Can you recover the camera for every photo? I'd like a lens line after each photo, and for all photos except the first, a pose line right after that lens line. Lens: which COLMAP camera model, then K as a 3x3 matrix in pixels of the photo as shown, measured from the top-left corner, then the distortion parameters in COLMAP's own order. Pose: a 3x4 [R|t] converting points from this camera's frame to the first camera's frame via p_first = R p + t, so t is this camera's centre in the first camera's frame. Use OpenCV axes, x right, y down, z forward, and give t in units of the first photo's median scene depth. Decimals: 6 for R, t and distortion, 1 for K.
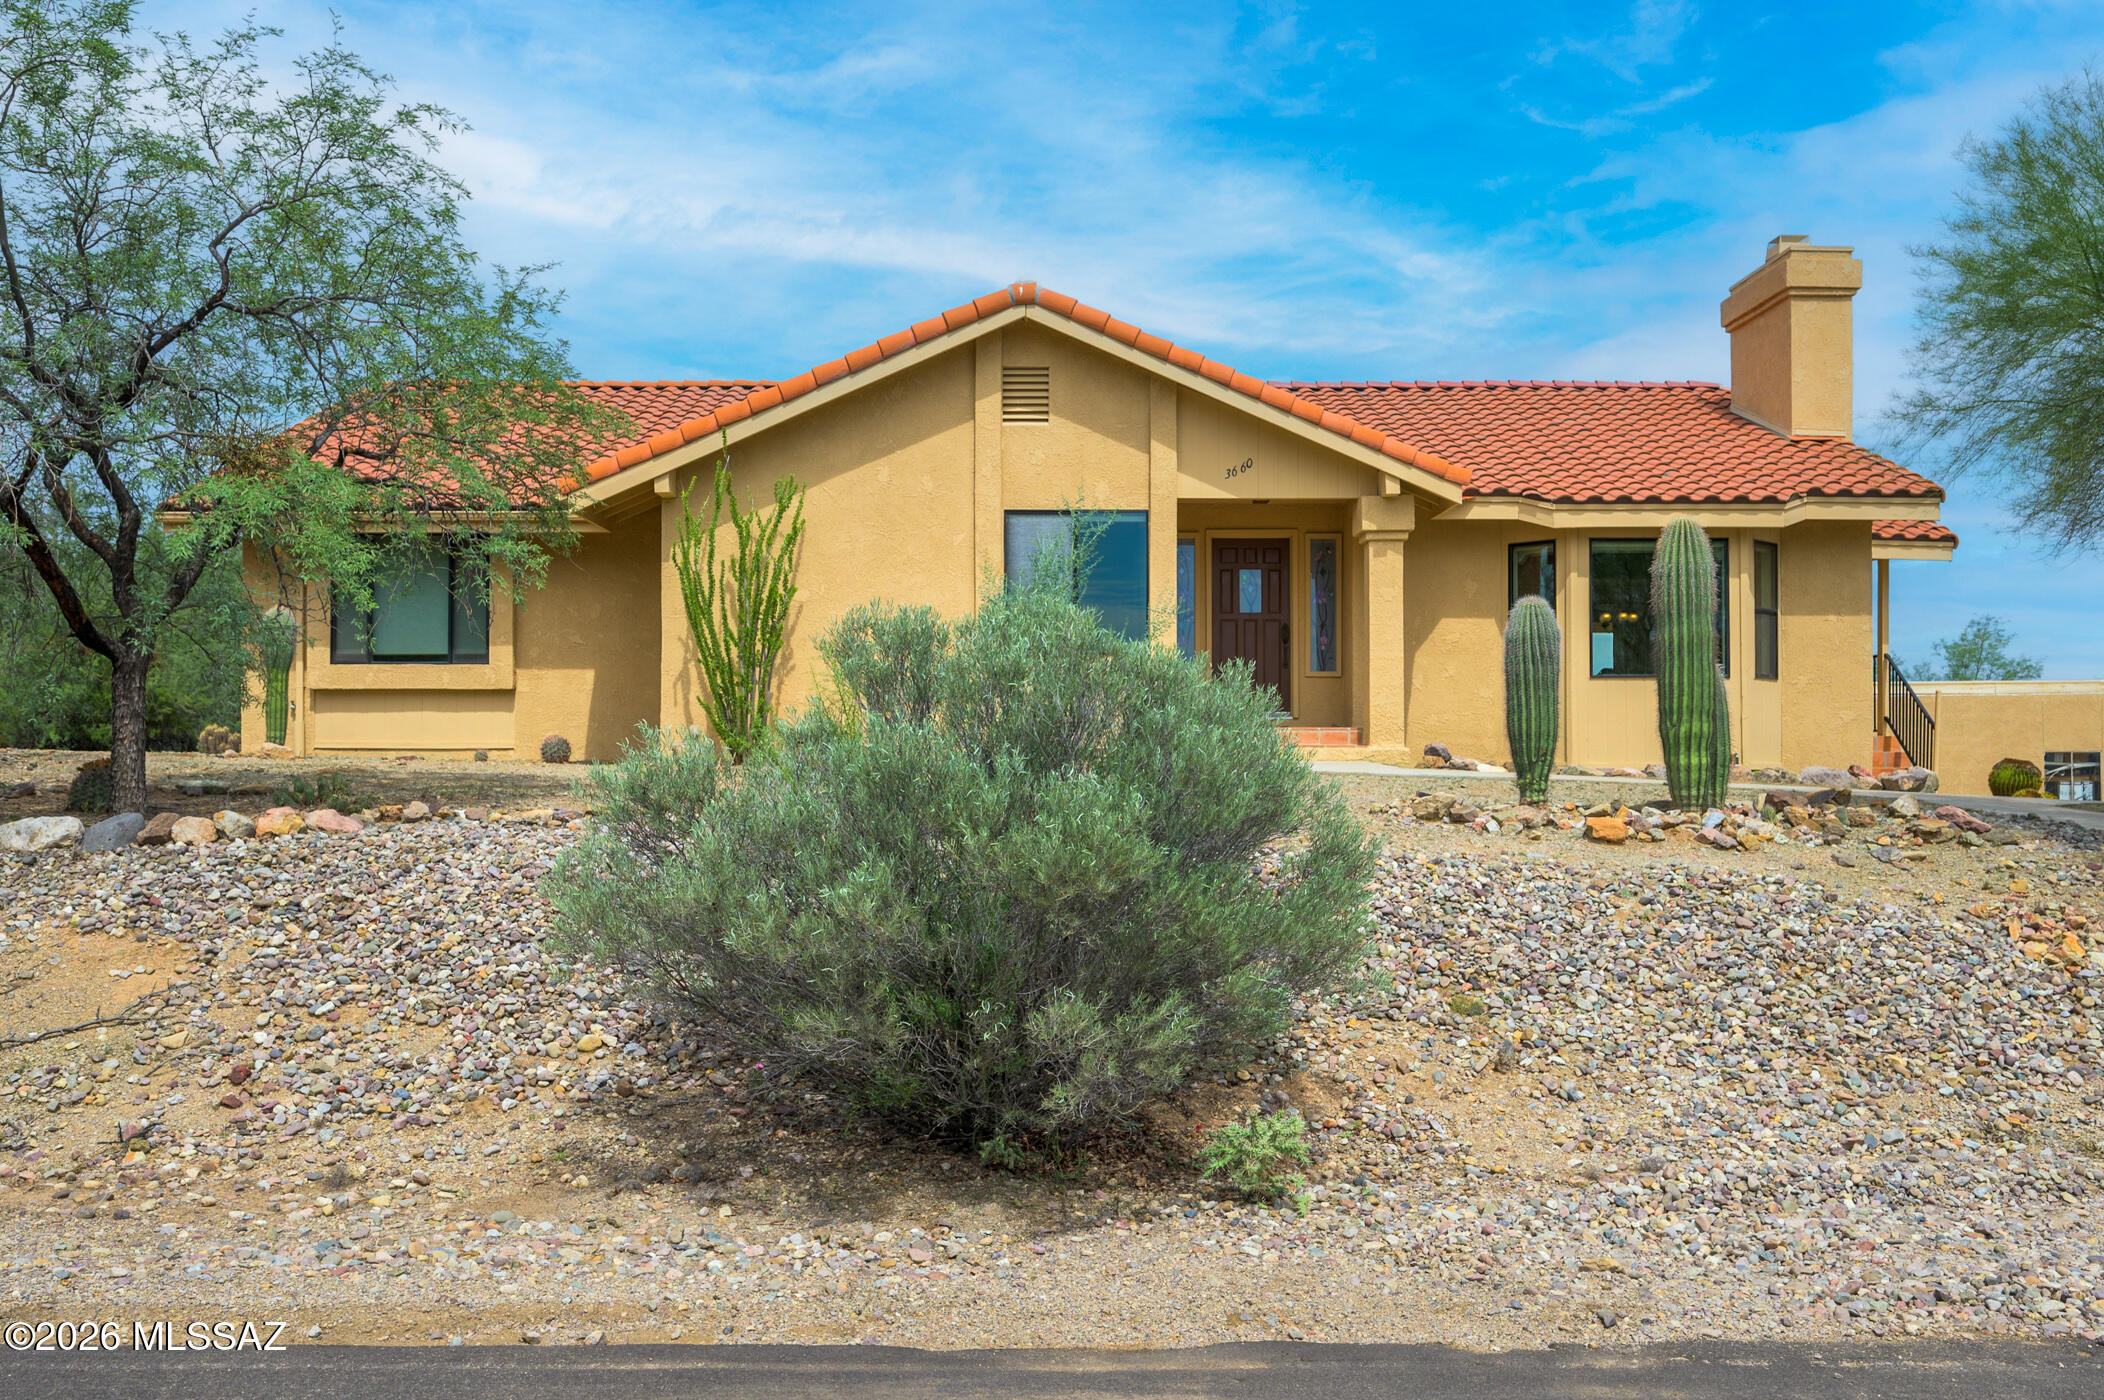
lens RADIAL K [[1664.9, 0, 1052.0], [0, 1664.9, 700.0], [0, 0, 1]] dist [-0.004090, -0.003803]
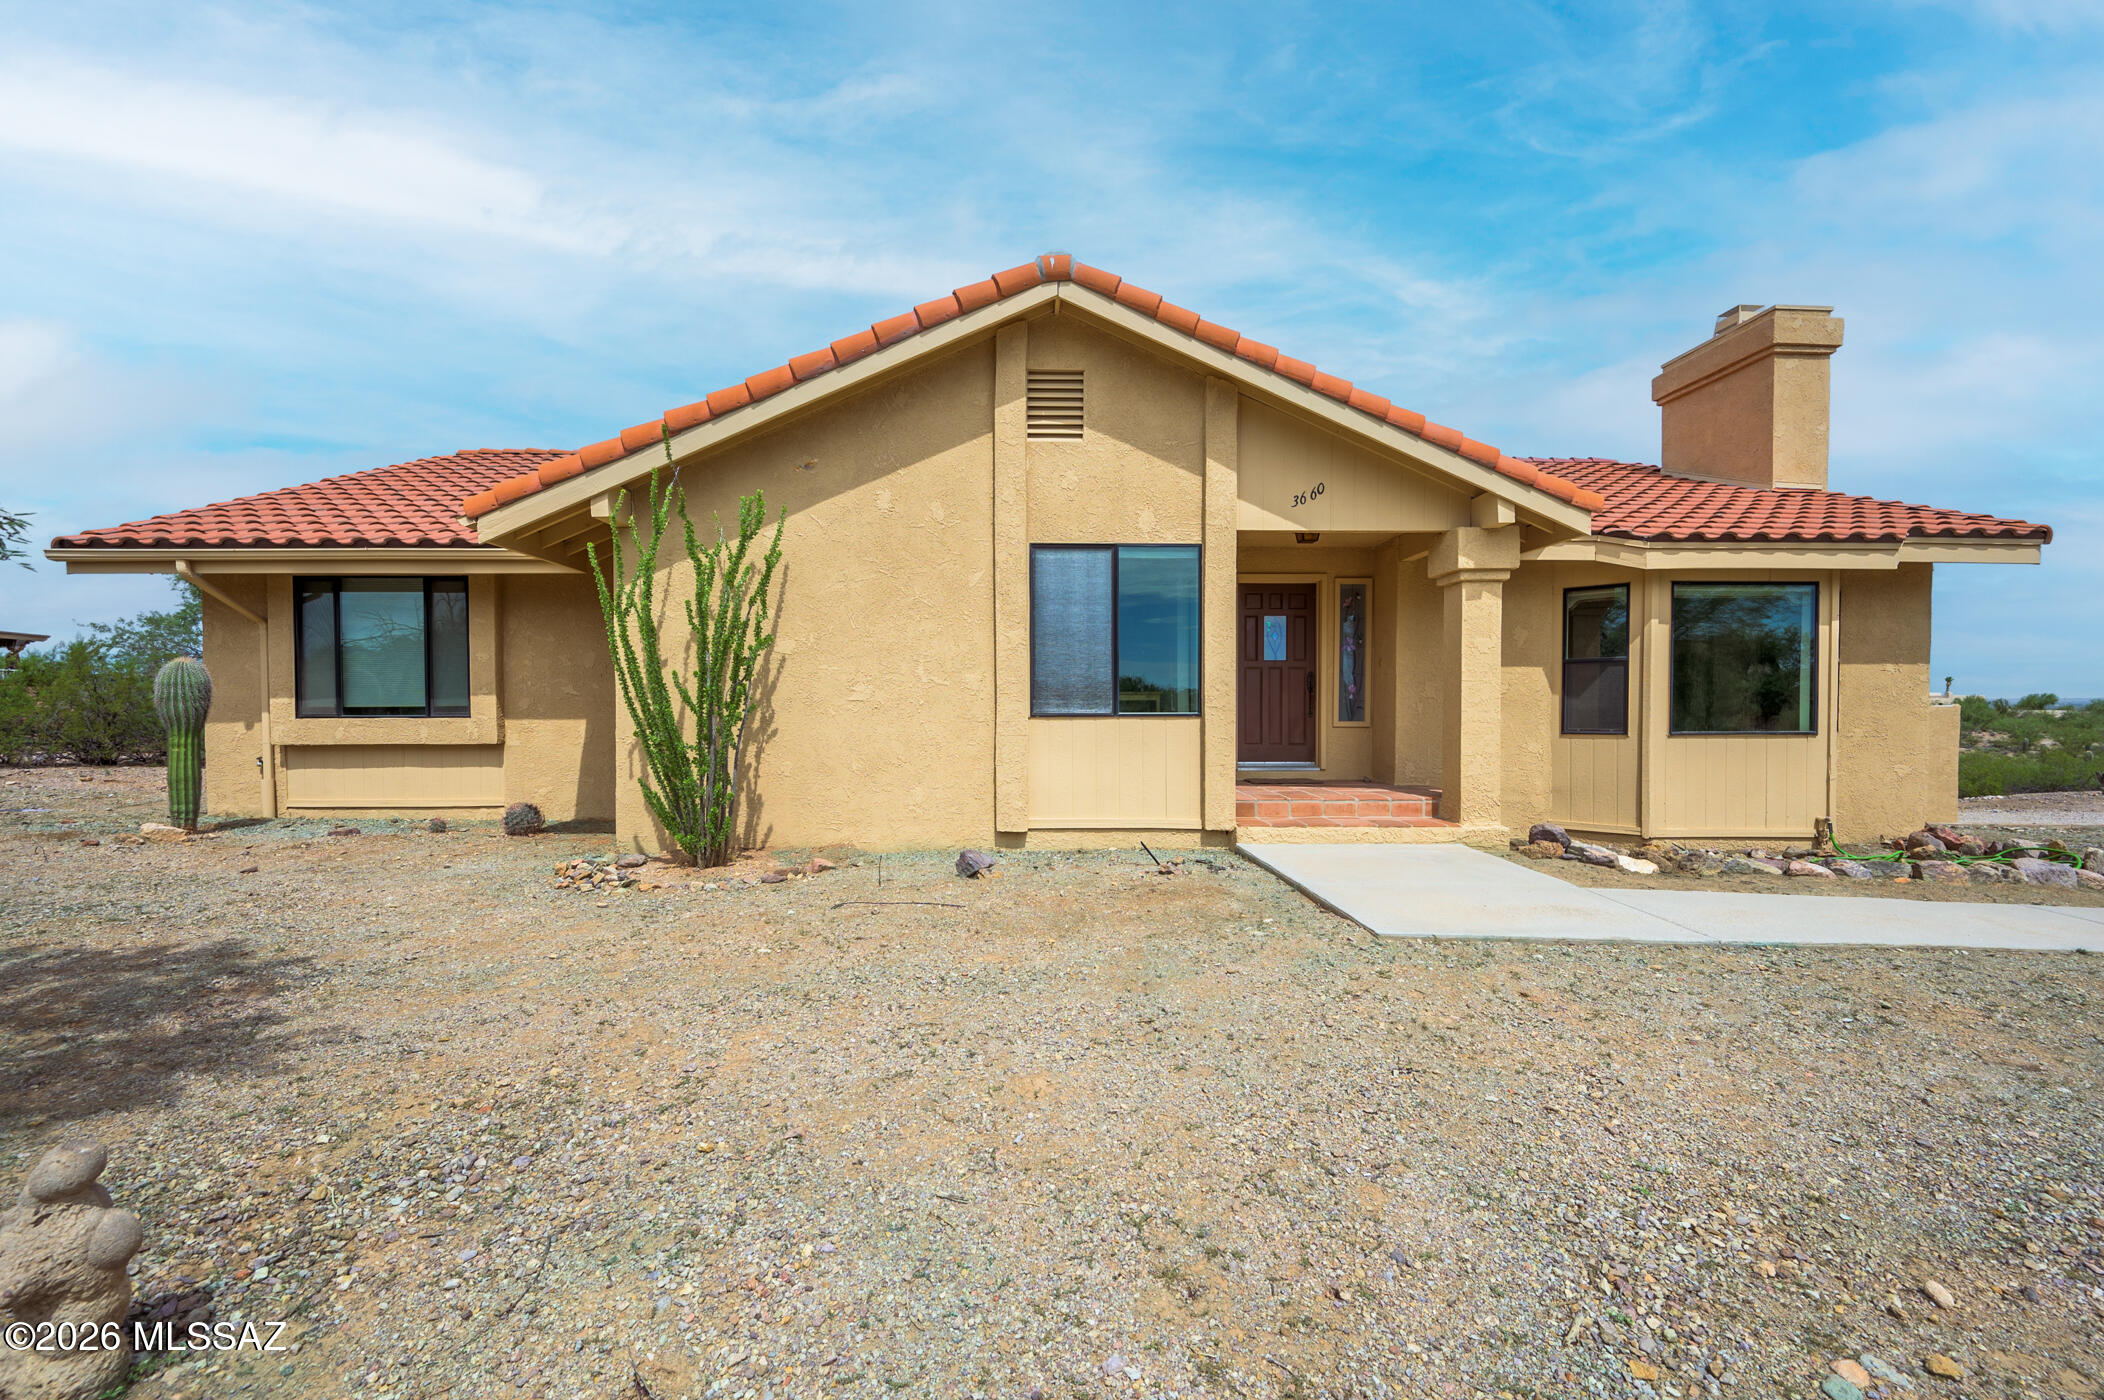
lens RADIAL K [[830.0, 0, 1052.0], [0, 830.0, 700.0], [0, 0, 1]] dist [0.011452, 0.000079]
pose [[0.999291, -0.002606, 0.037571, -0.033342], [0.001947, 0.999844, 0.017568, -0.042998], [-0.037611, -0.017483, 0.999140, 0.582462]]
